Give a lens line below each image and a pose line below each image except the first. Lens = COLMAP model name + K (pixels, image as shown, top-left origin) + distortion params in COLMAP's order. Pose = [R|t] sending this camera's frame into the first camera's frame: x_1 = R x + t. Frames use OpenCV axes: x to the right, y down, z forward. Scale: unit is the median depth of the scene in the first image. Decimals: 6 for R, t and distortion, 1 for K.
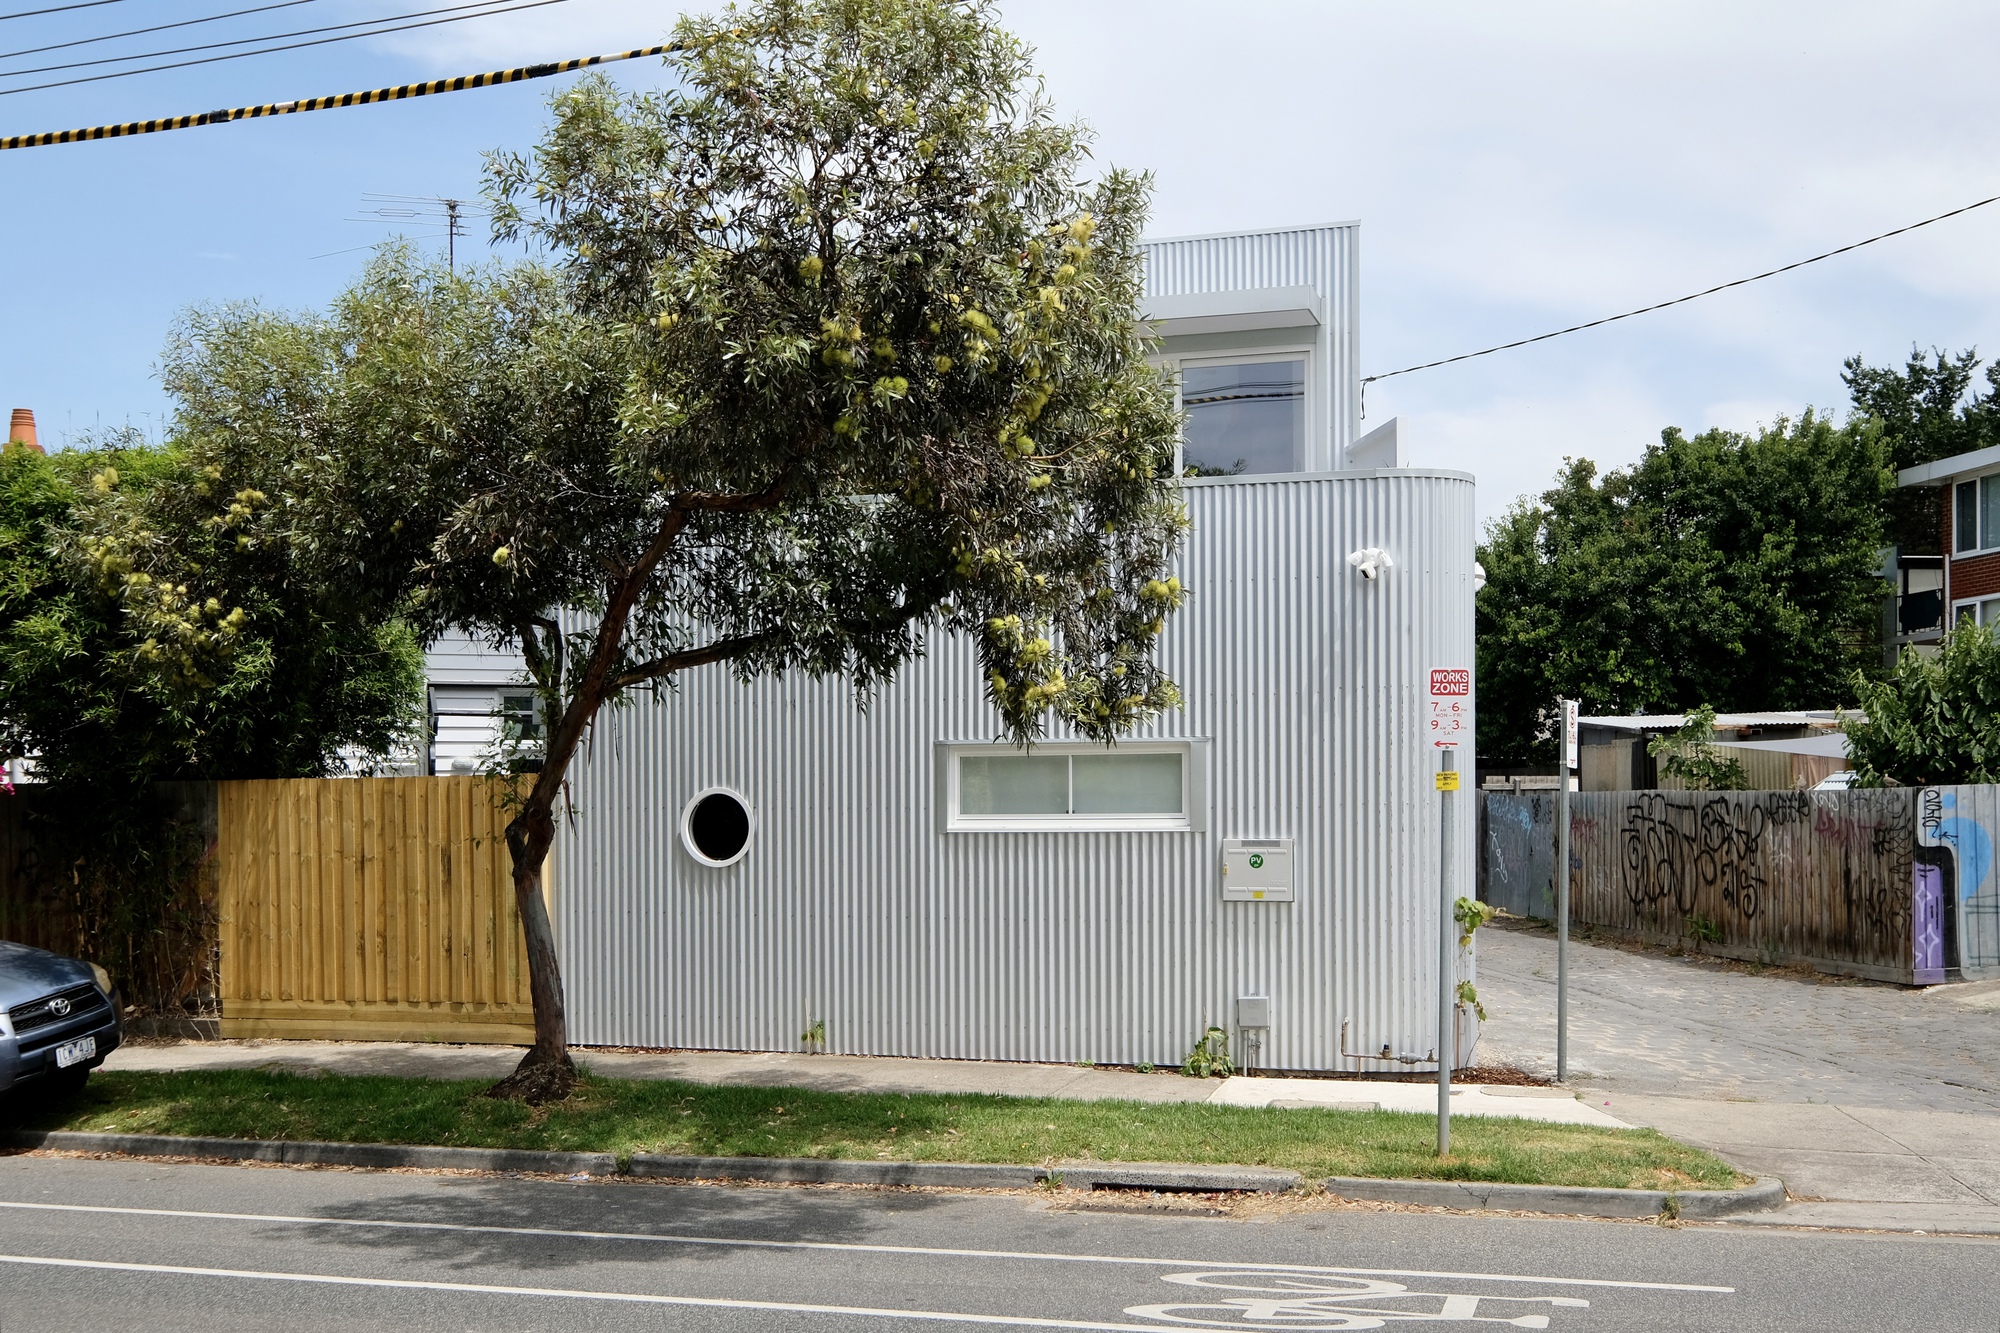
lens RADIAL K [[2108.9, 0, 1000.0], [0, 2108.9, 666.5], [0, 0, 1]] dist [-0.007614, 0.015233]
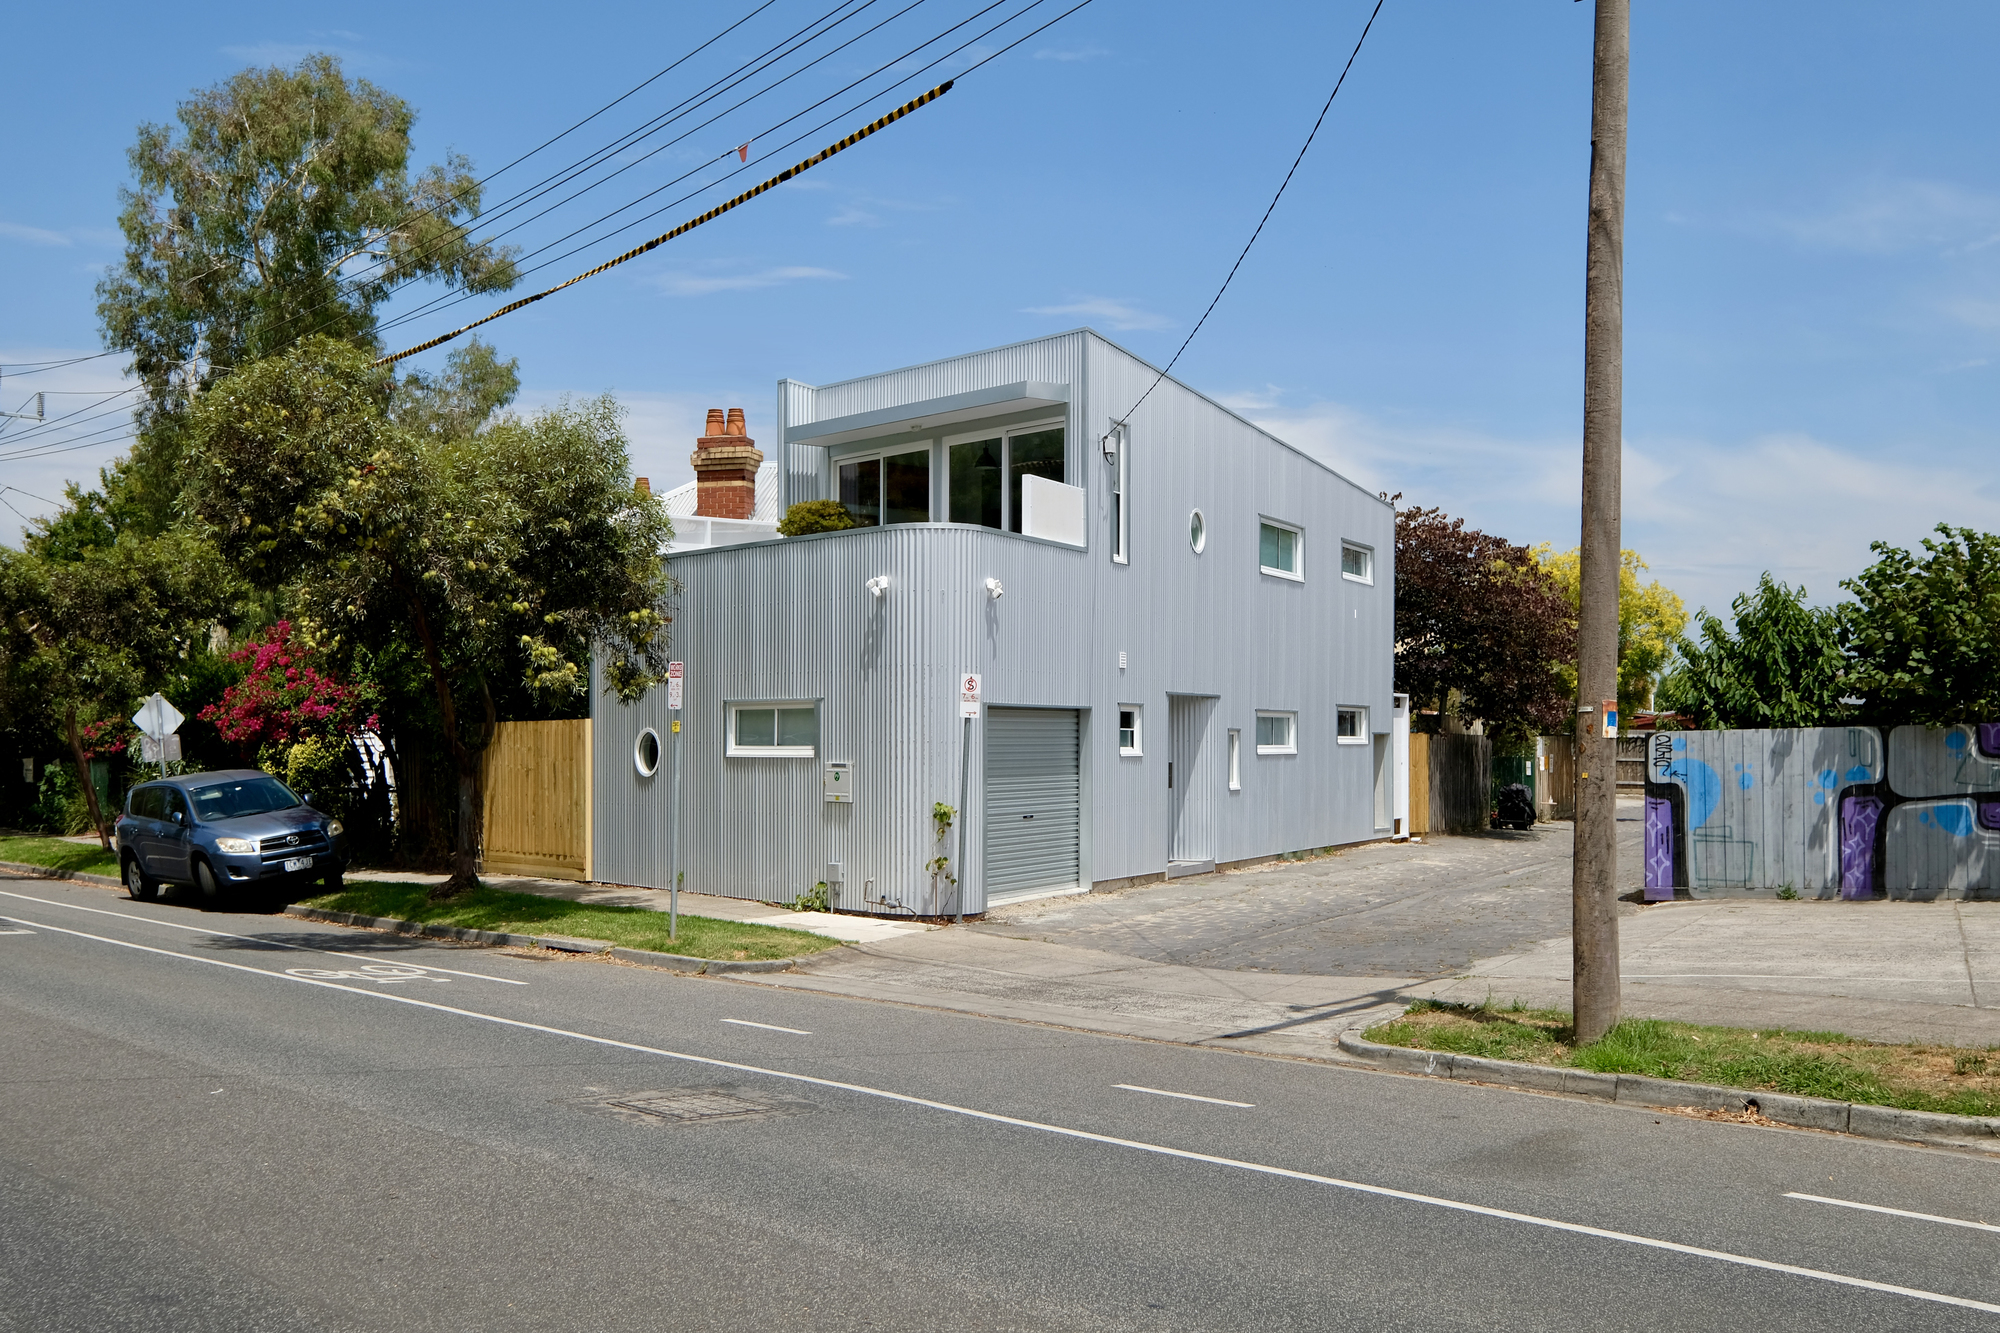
lens RADIAL K [[2108.9, 0, 1000.0], [0, 2108.9, 666.5], [0, 0, 1]] dist [-0.007614, 0.015233]
pose [[0.842497, -0.010361, -0.538601, 0.956090], [0.027165, 0.999360, 0.023269, -0.020825], [0.538015, -0.034235, 0.842240, -0.228118]]
